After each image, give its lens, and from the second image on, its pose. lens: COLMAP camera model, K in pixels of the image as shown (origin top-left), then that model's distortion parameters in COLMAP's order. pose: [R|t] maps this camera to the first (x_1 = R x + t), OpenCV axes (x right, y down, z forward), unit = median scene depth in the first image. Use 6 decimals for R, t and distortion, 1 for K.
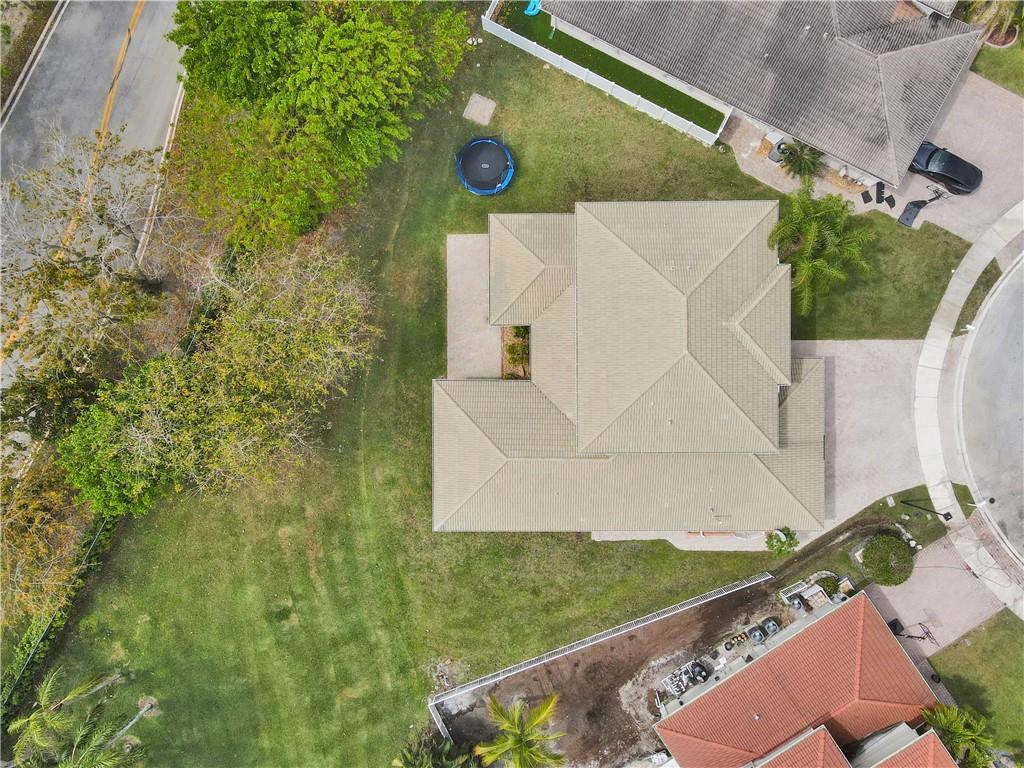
lens RADIAL K [[758.0, 0, 512.0], [0, 758.0, 384.0], [0, 0, 1]] dist [0.007579, 0.002320]
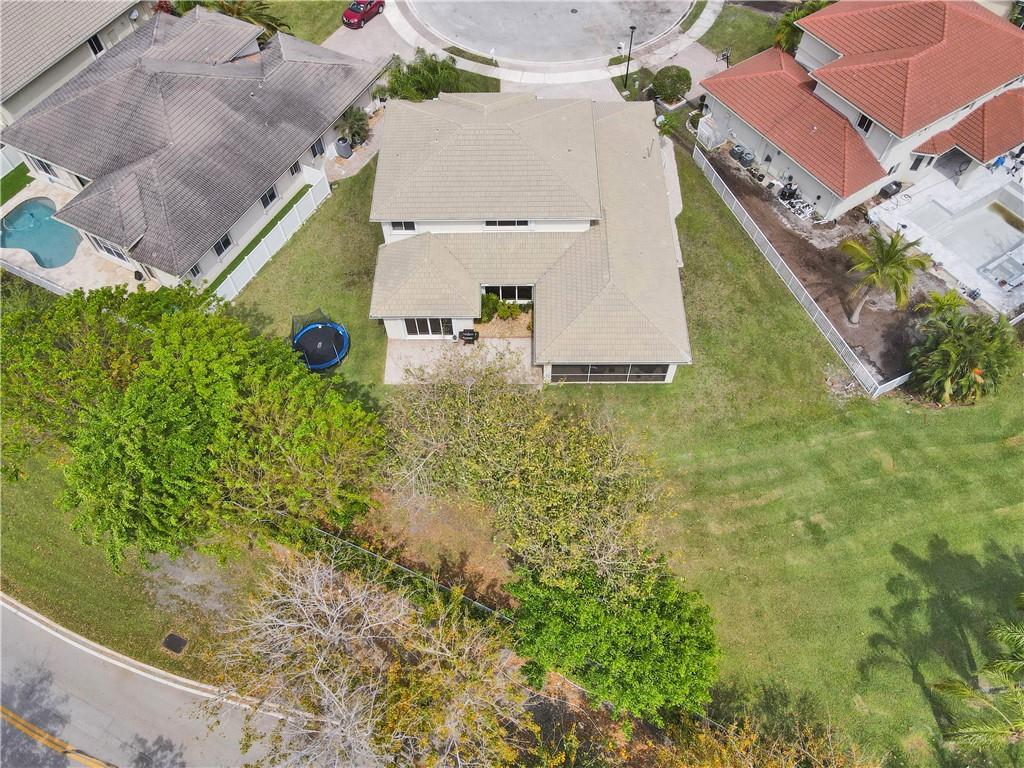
lens RADIAL K [[758.0, 0, 512.0], [0, 758.0, 384.0], [0, 0, 1]] dist [0.007579, 0.002320]
pose [[0.008403, -0.831454, 0.555530, -0.626554], [0.999692, -0.005997, -0.024097, -0.009580], [0.023367, 0.555562, 0.831147, 0.200218]]
